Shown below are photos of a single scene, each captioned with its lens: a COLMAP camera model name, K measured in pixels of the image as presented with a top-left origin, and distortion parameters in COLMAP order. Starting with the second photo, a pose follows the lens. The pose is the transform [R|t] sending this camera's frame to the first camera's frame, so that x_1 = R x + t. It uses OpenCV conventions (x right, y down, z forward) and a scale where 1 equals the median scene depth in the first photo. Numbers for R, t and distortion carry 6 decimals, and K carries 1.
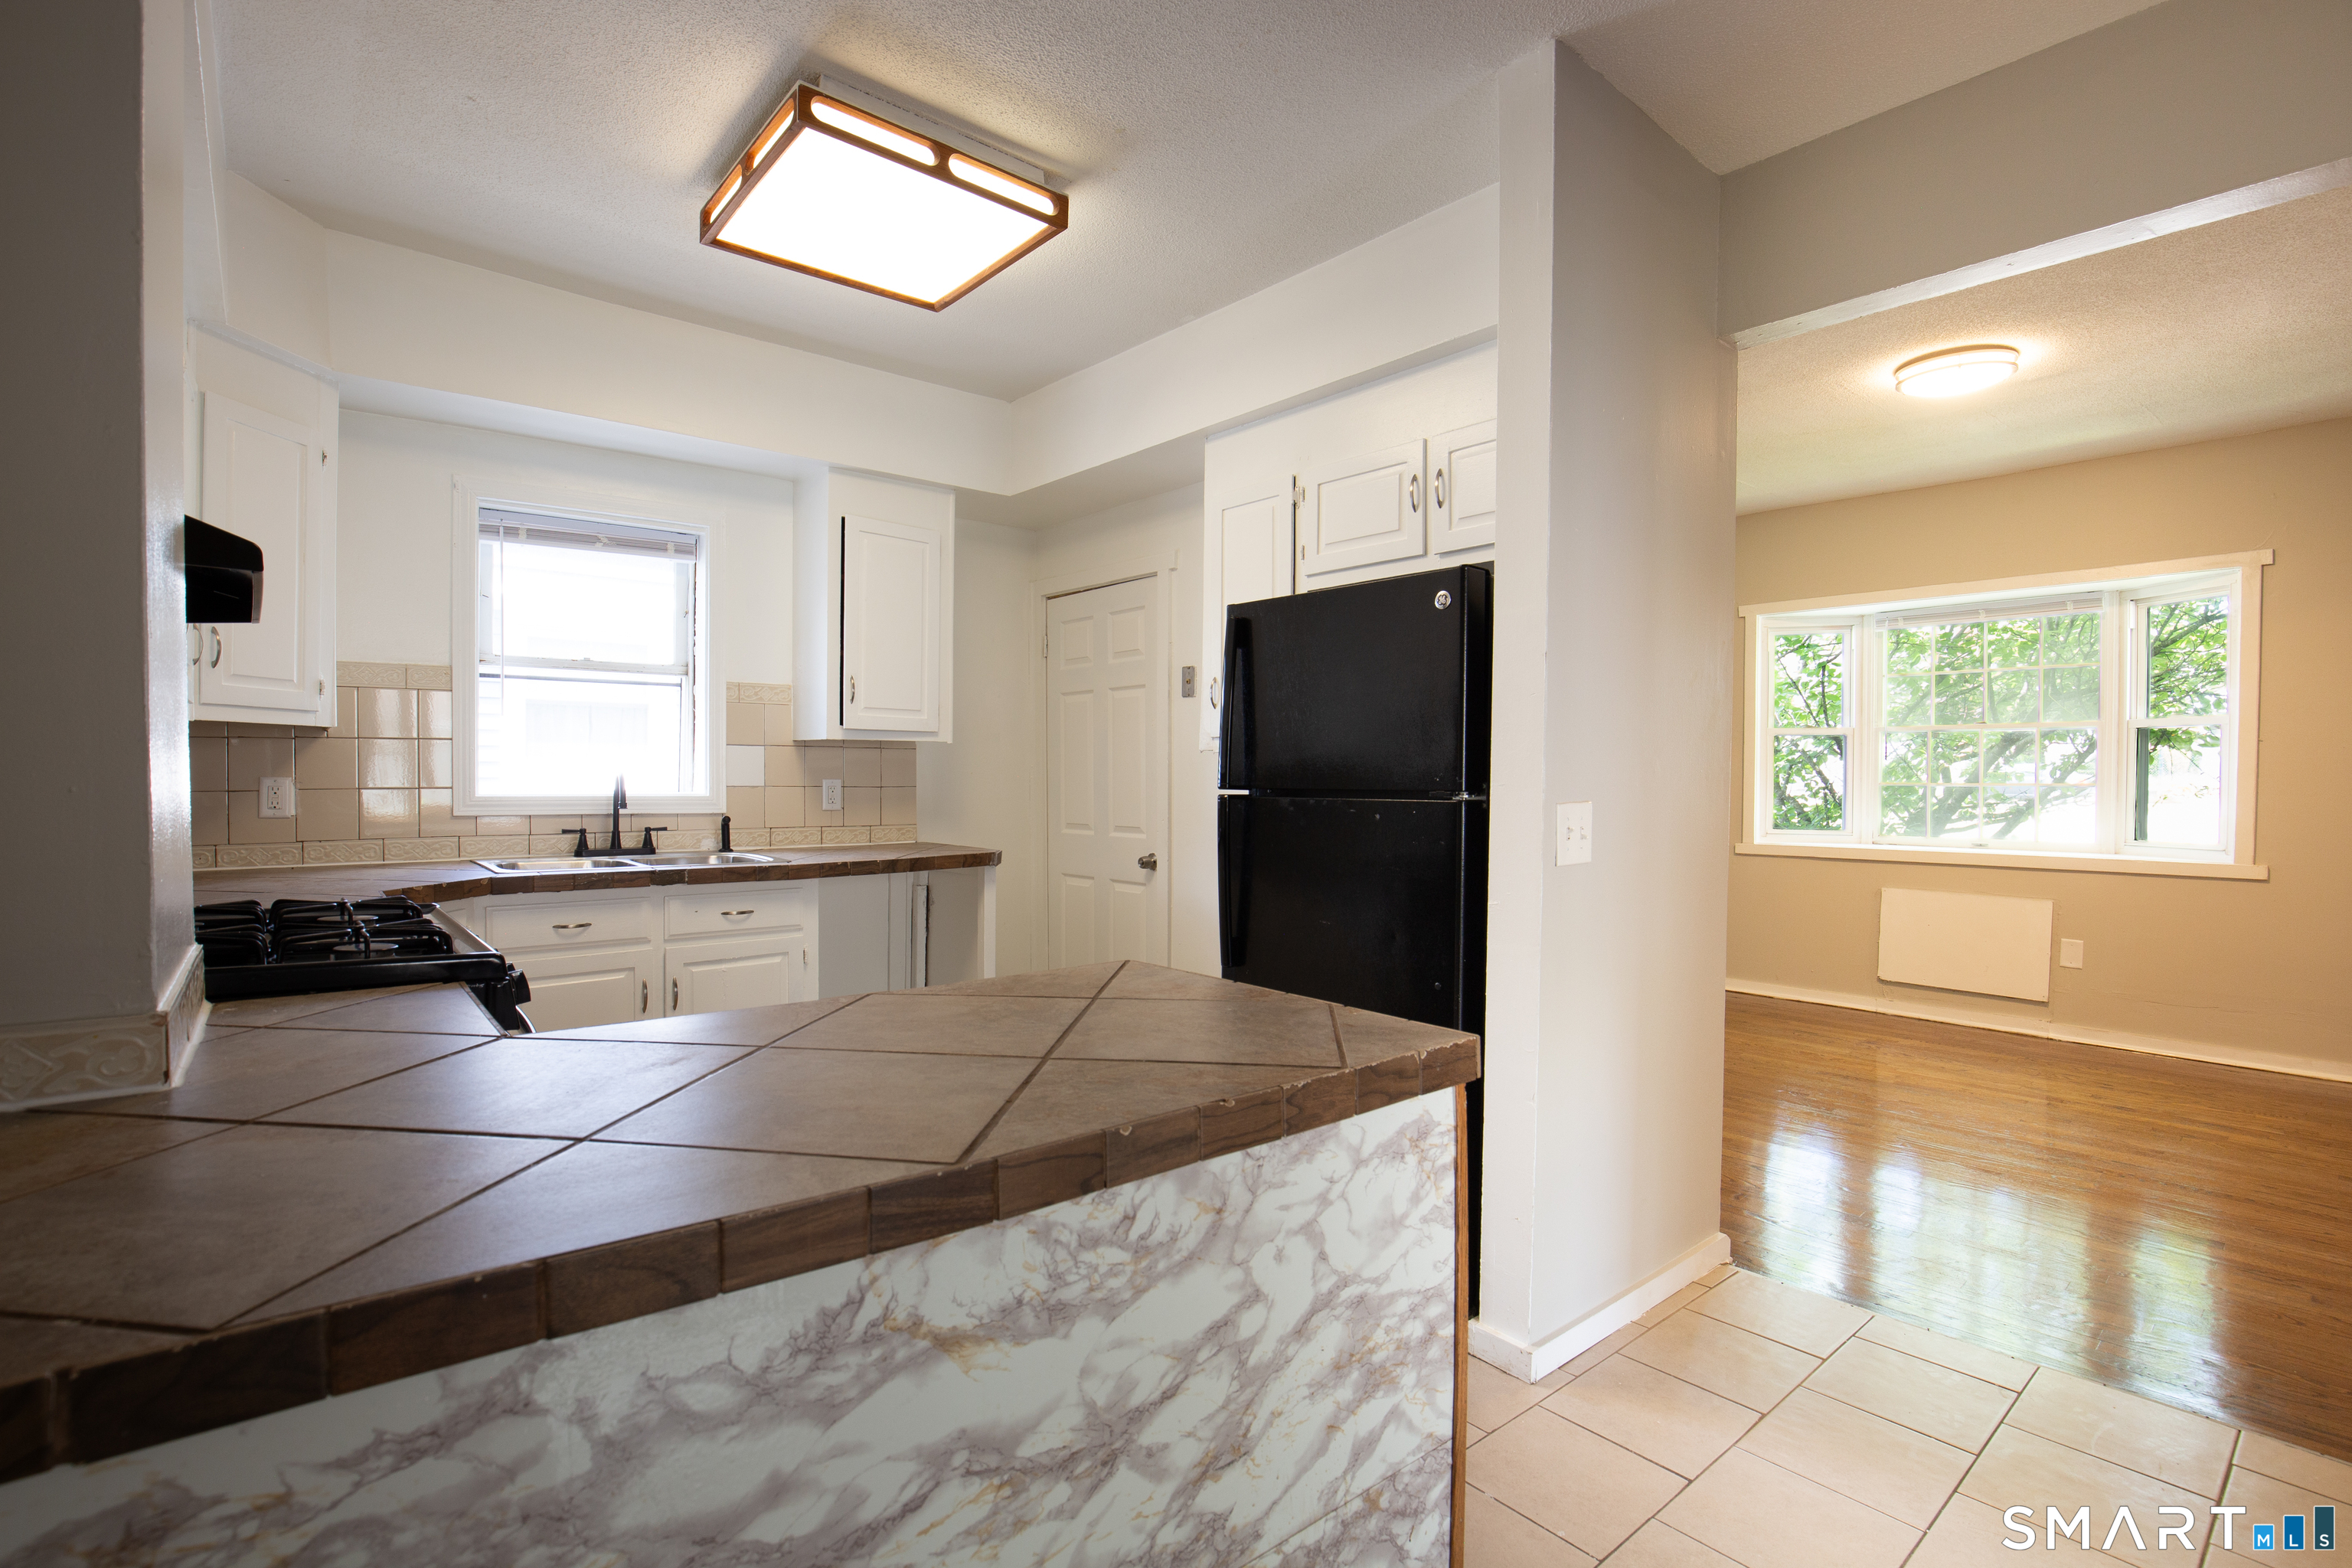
lens RADIAL K [[1081.8, 0, 1137.9], [0, 1081.8, 801.0], [0, 0, 1]] dist [-0.032441, 0.004600]
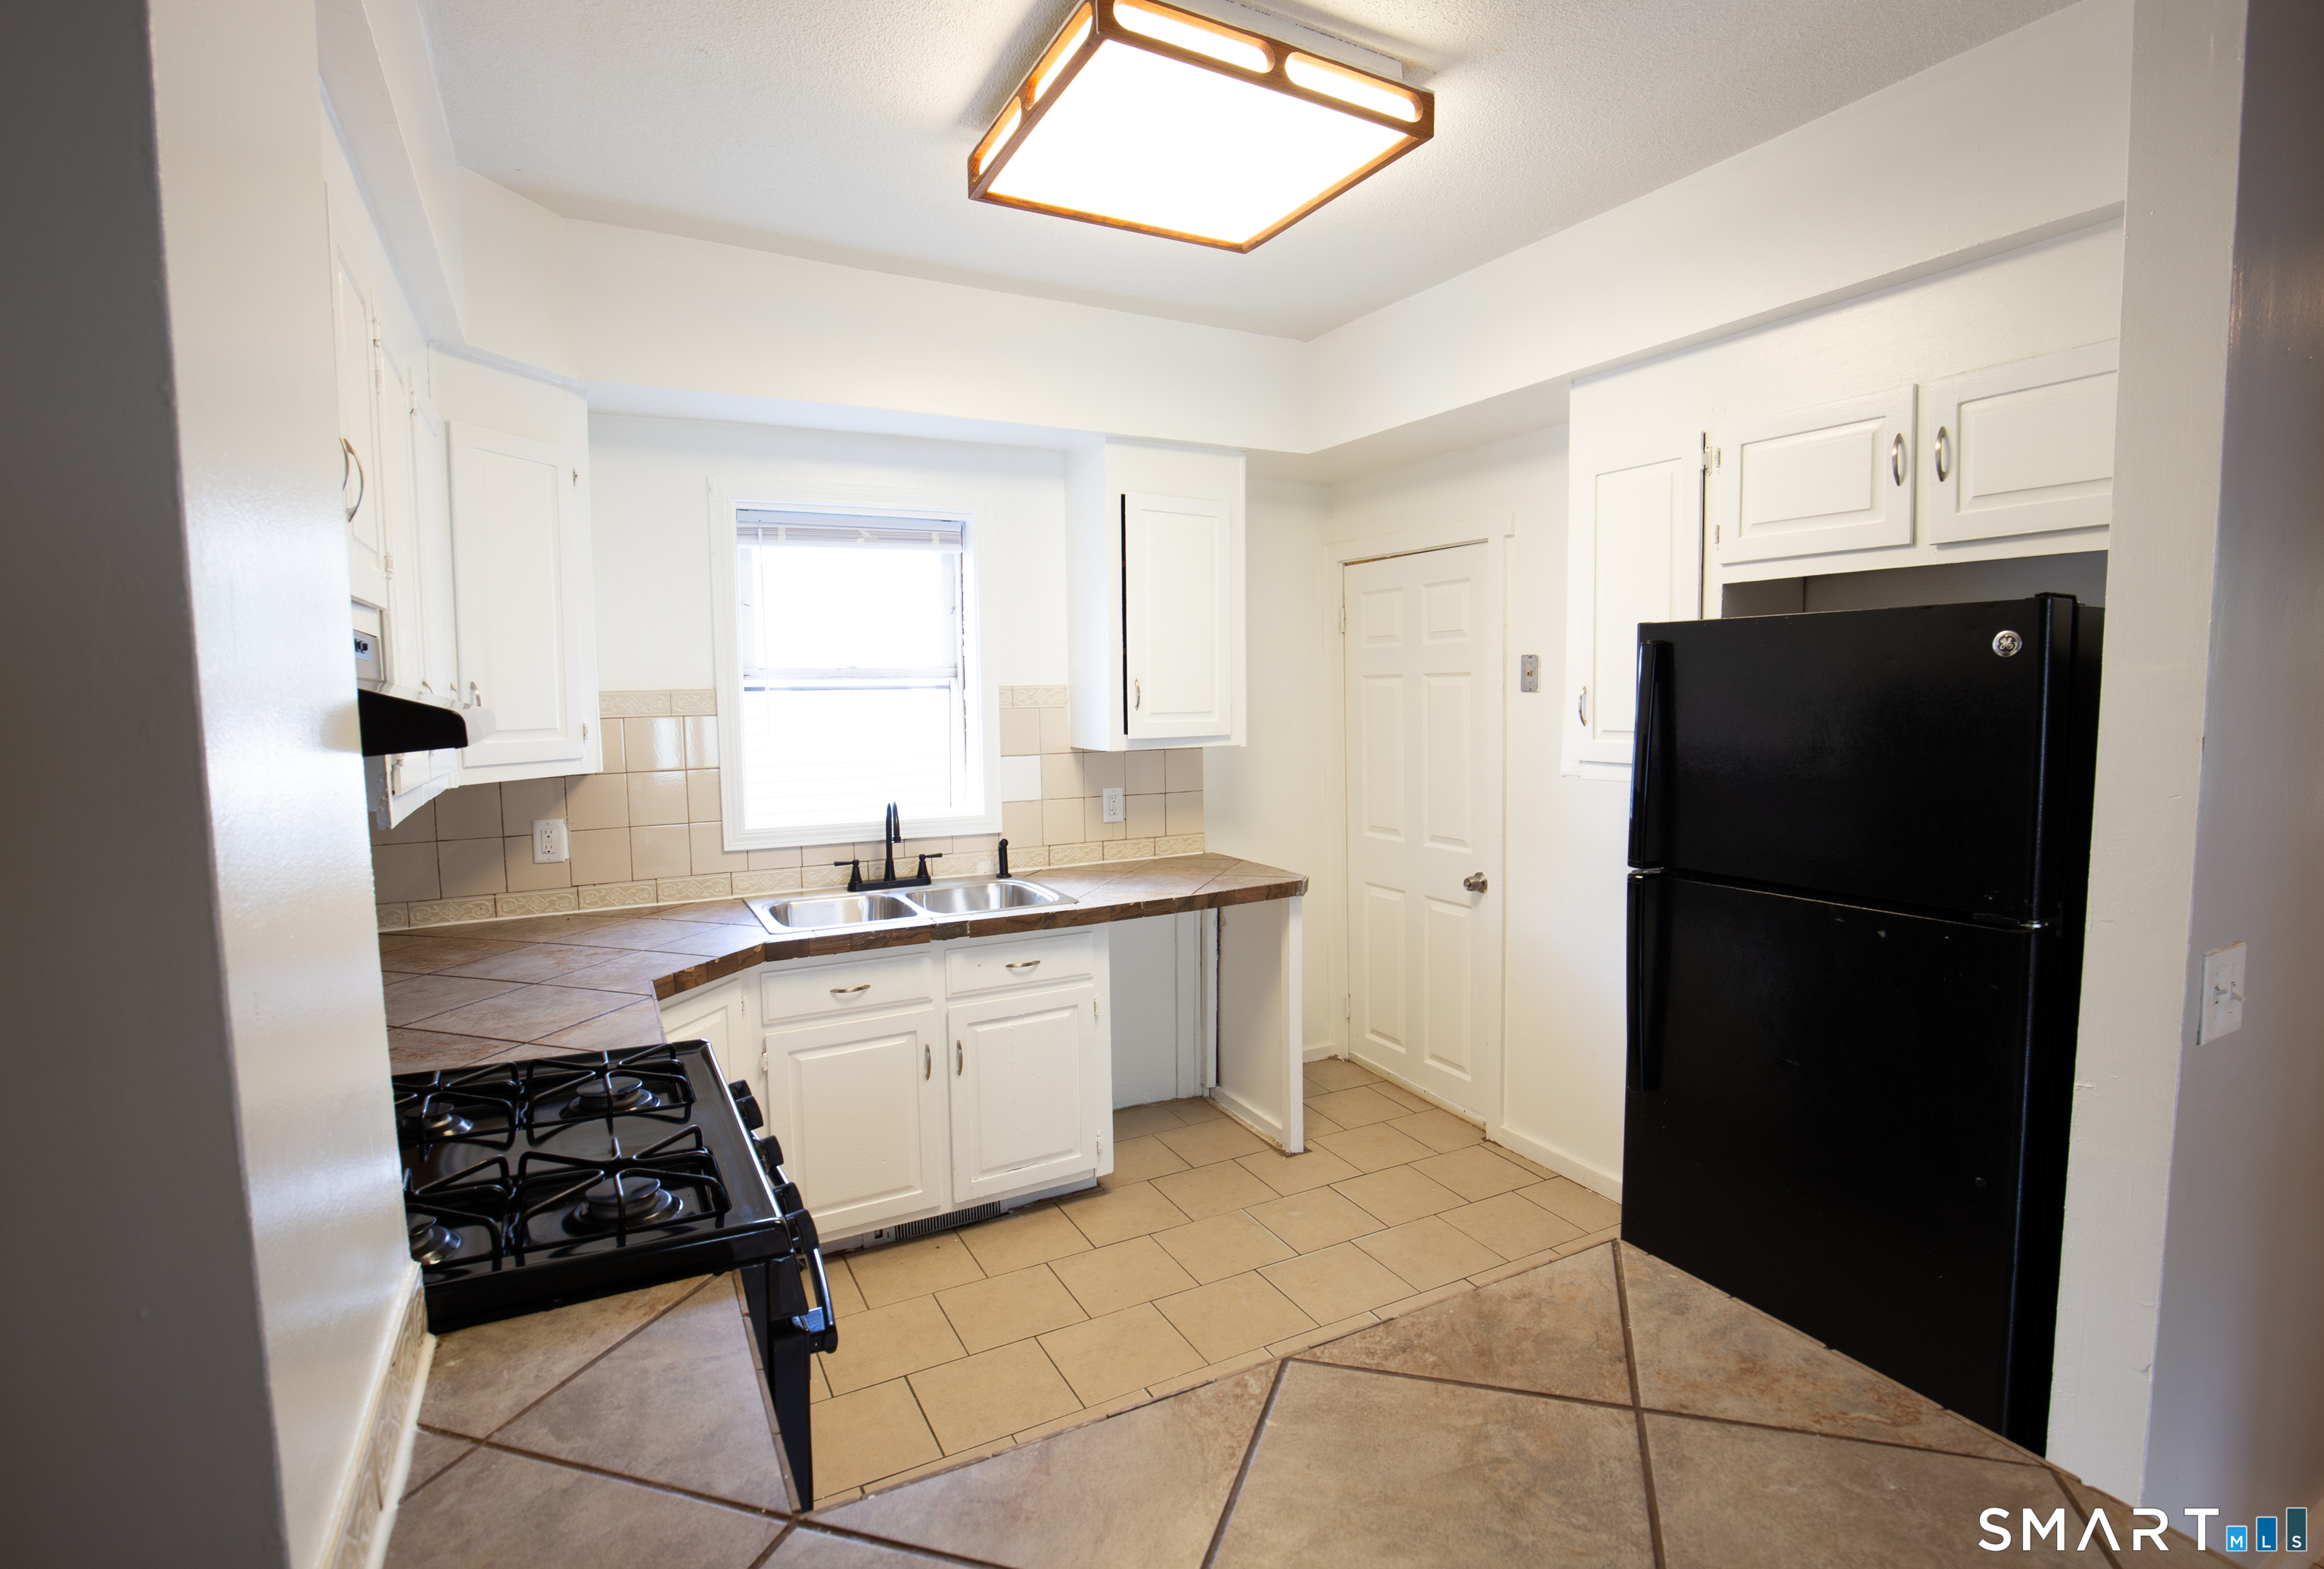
lens RADIAL K [[1068.9, 0, 1166.7], [0, 1068.9, 763.3], [0, 0, 1]] dist [-0.032441, 0.004600]
pose [[0.983576, -0.001513, -0.180488, -0.093978], [0.013613, 0.997738, 0.065823, -0.116005], [0.179980, -0.067199, 0.981372, 0.164526]]
